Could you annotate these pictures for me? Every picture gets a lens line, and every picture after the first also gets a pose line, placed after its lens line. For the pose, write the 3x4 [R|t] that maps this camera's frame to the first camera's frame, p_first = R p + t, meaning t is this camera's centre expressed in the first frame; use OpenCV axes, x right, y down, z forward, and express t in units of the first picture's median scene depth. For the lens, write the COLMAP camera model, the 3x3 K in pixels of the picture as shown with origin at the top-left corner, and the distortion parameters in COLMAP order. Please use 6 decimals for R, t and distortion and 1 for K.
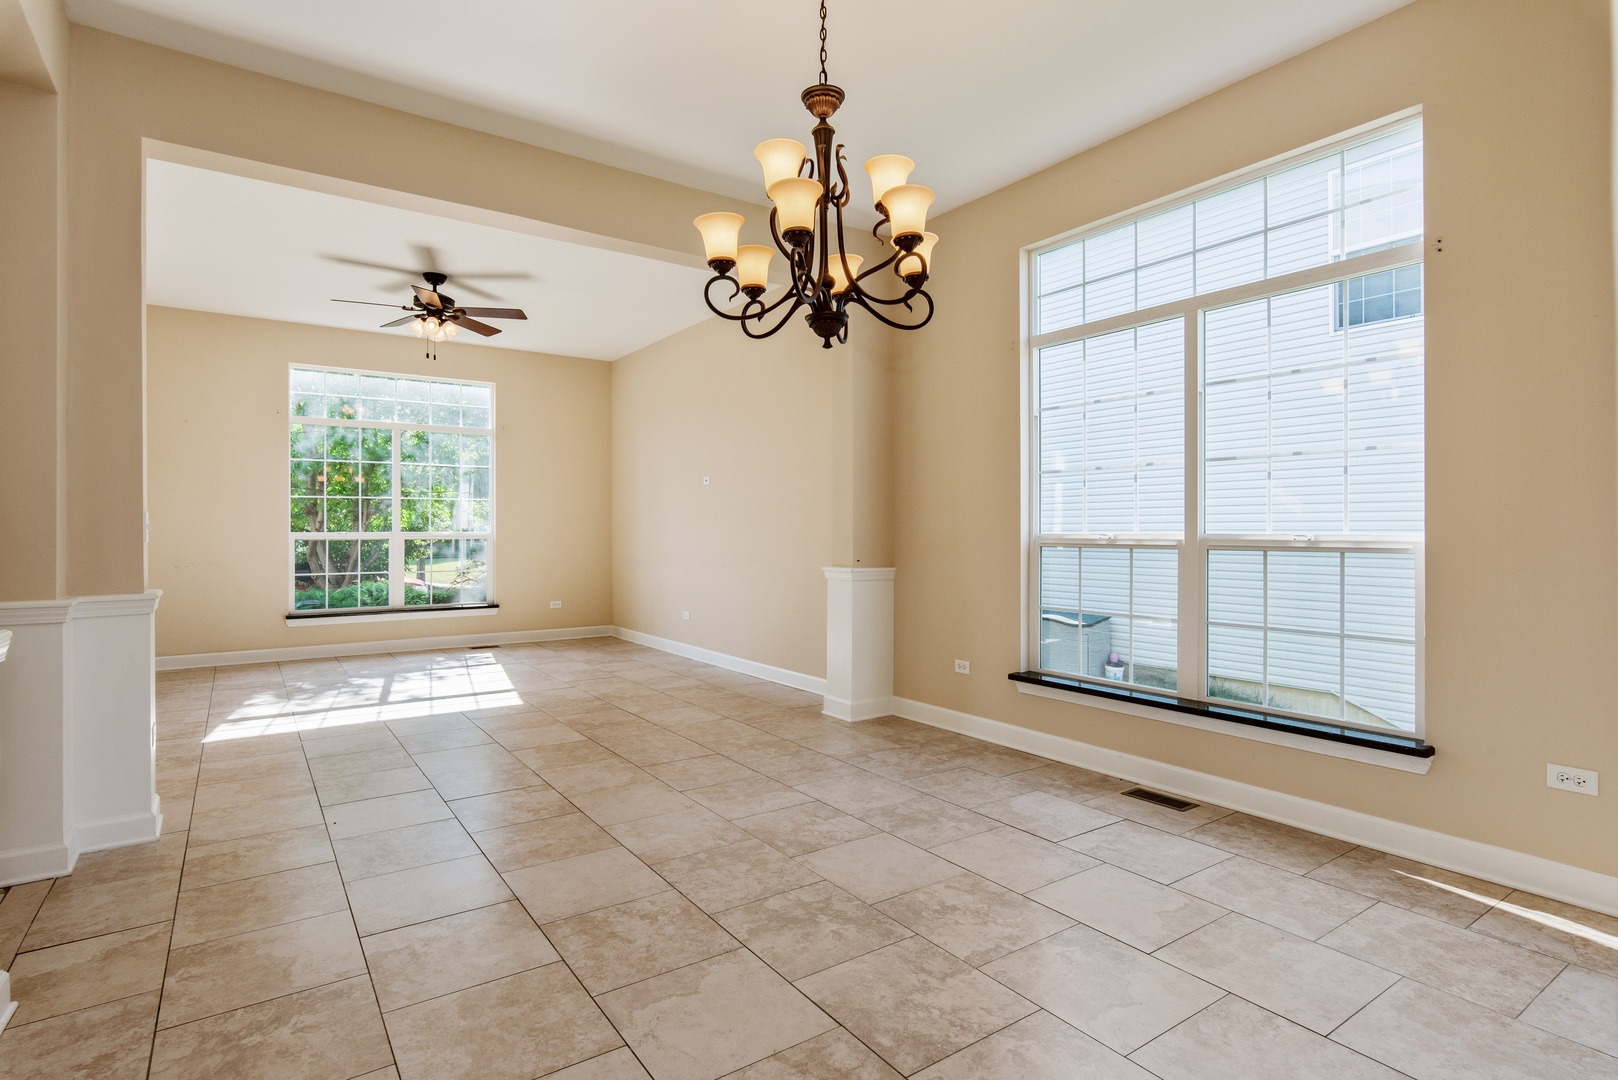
lens RADIAL K [[804.8, 0, 809.0], [0, 804.8, 540.0], [0, 0, 1]] dist [0.000372, 0.000006]
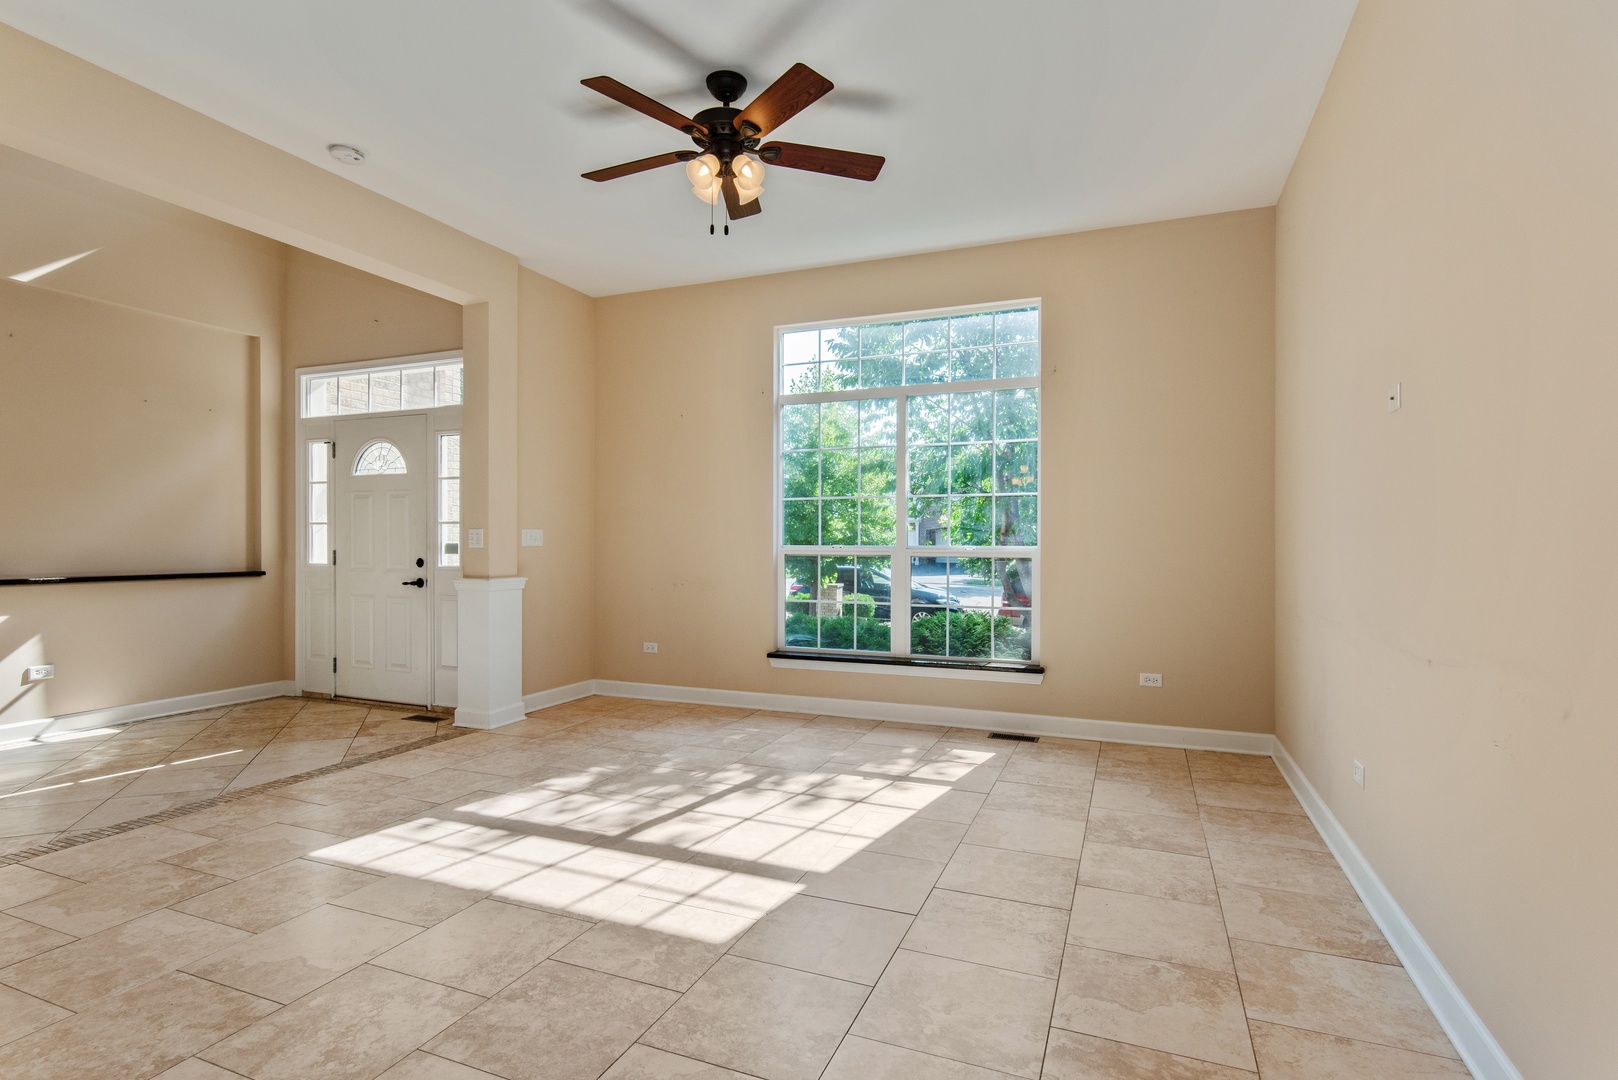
lens RADIAL K [[804.8, 0, 809.0], [0, 804.8, 540.0], [0, 0, 1]] dist [0.000372, 0.000006]
pose [[0.550266, 0.001035, -0.834989, 0.021229], [-0.015705, 0.999835, -0.009110, -0.008209], [0.834842, 0.018126, 0.550192, 0.580872]]
